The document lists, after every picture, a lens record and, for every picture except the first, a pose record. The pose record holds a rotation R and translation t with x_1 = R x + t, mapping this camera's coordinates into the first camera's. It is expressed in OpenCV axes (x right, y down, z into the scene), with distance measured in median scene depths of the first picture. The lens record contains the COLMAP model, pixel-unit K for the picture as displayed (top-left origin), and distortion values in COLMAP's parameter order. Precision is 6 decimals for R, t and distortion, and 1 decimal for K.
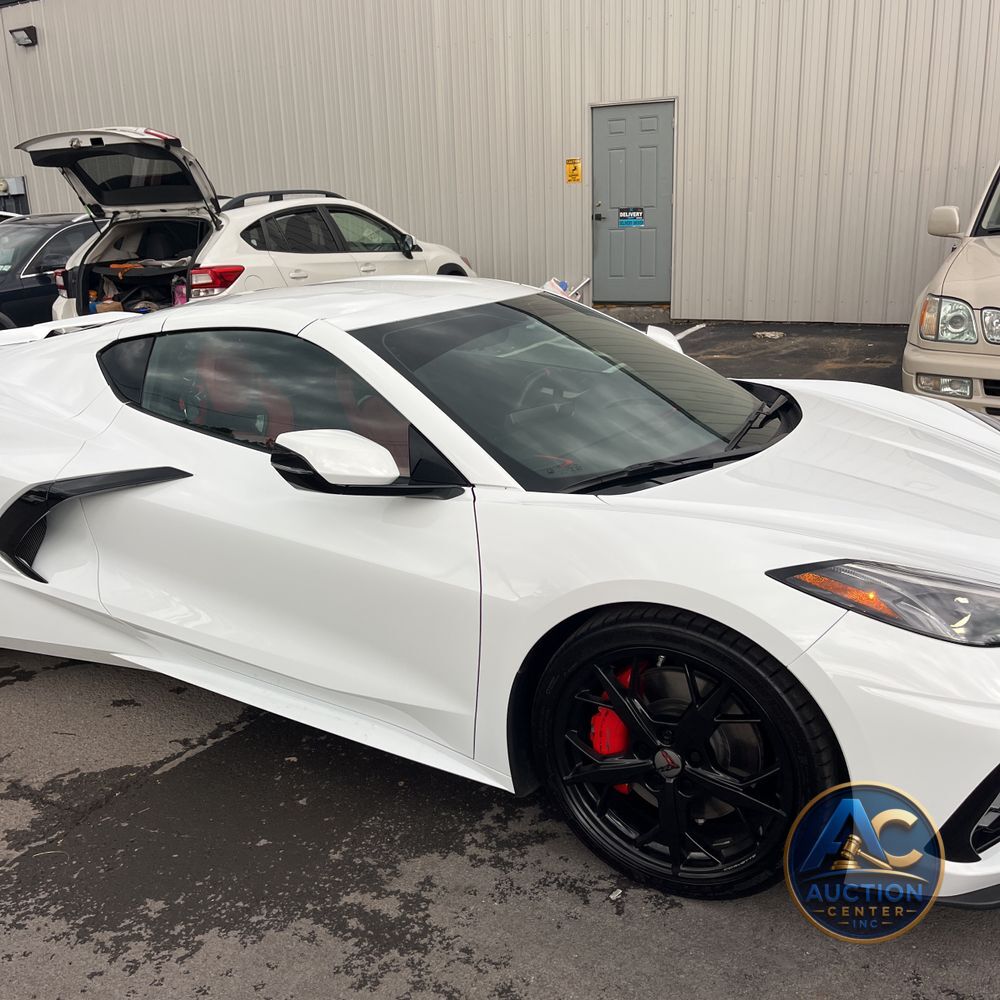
lens RADIAL K [[1017.2, 0, 510.0], [0, 1017.2, 503.1], [0, 0, 1]] dist [0.035917, -0.022859]
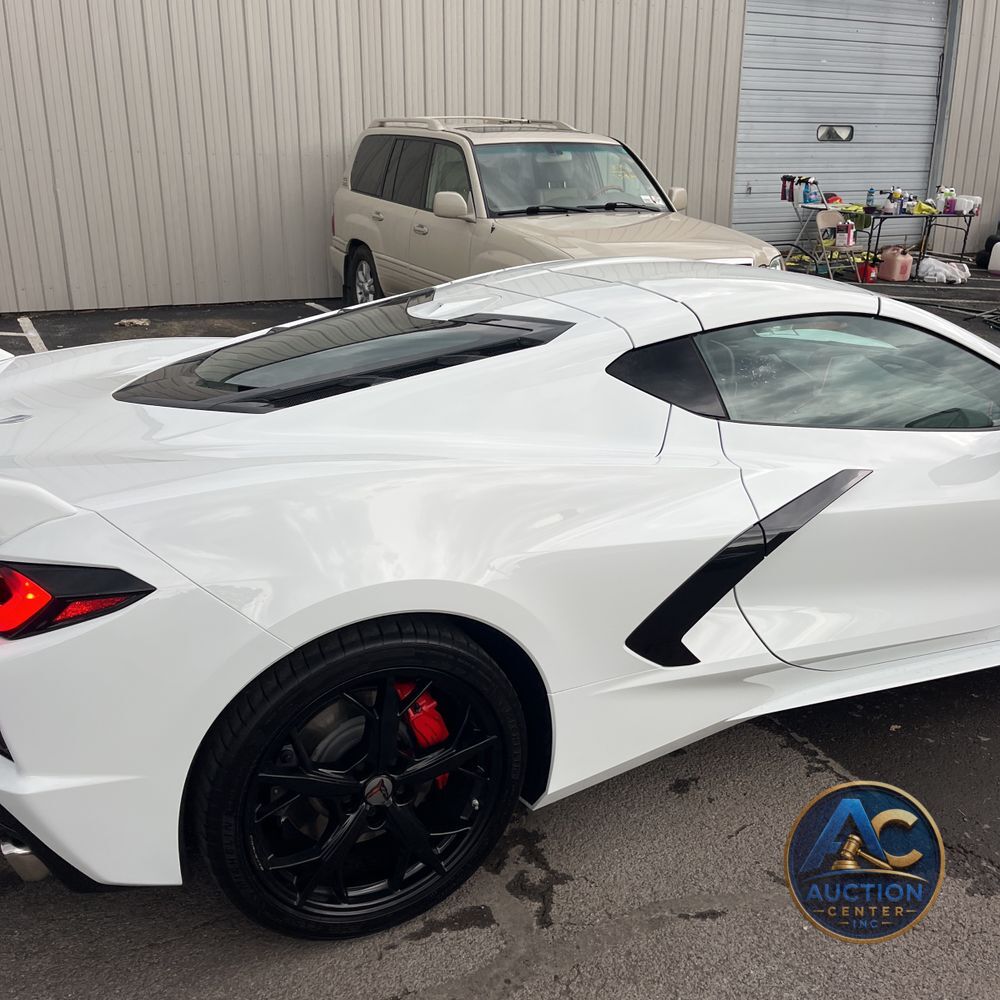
lens RADIAL K [[1010.5, 0, 486.3], [0, 1010.5, 515.5], [0, 0, 1]] dist [0.048785, -0.053653]
pose [[0.561257, -0.233688, 0.793965, -0.457962], [0.210945, 0.968019, 0.135800, -0.068850], [-0.800308, 0.091264, 0.592602, 0.266922]]
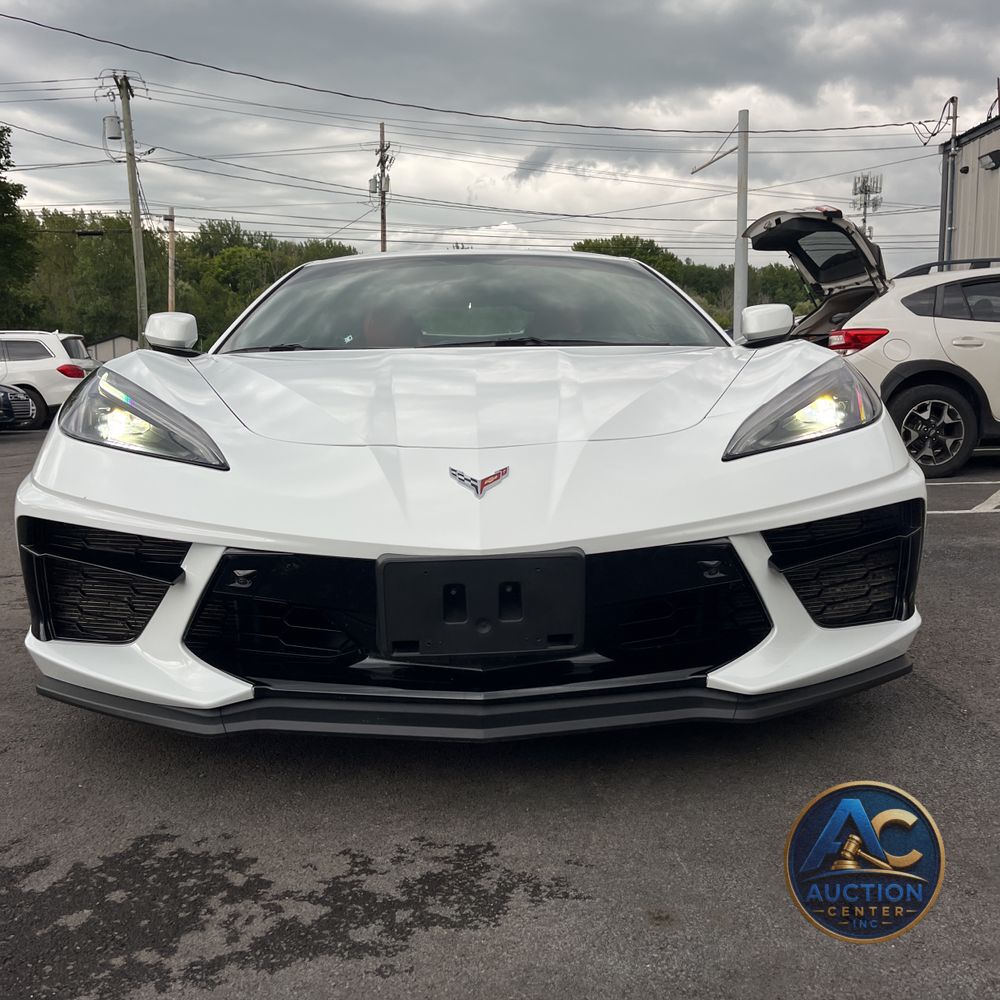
lens RADIAL K [[1017.2, 0, 510.0], [0, 1017.2, 503.1], [0, 0, 1]] dist [0.035917, -0.022859]
pose [[0.509077, 0.123320, -0.851841, 0.410202], [-0.243859, 0.969796, -0.005339, 0.025218], [0.825454, 0.210447, 0.523773, 0.211861]]
